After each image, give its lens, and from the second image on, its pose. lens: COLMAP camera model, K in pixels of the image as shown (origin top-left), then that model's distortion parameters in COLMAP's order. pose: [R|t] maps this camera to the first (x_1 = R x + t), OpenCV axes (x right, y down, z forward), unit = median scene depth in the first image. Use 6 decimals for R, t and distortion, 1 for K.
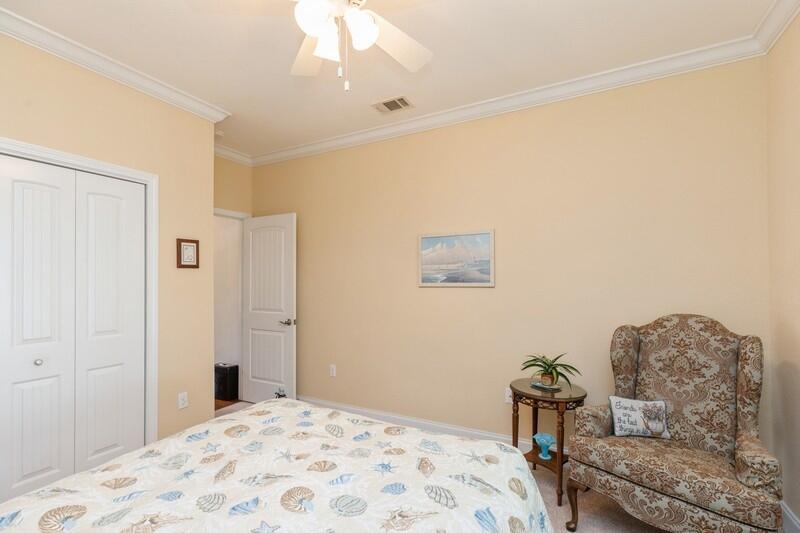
lens RADIAL K [[364.0, 0, 399.2], [0, 364.0, 278.4], [0, 0, 1]] dist [0.000694, 0.000004]
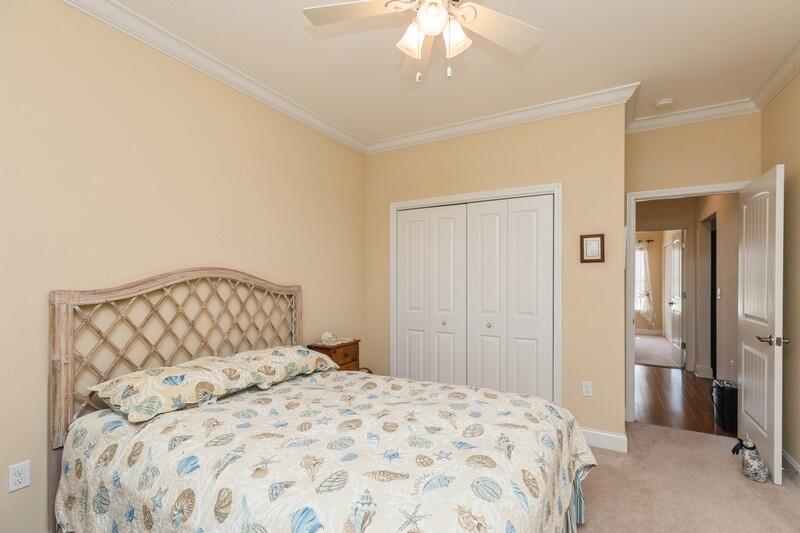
lens RADIAL K [[355.6, 0, 396.8], [0, 355.6, 278.6], [0, 0, 1]] dist [-0.001468, -0.000136]
pose [[-0.031340, 0.010908, -0.999449, 0.592607], [0.004269, 0.999933, 0.010779, 0.005475], [0.999500, -0.003928, -0.031385, 0.647853]]
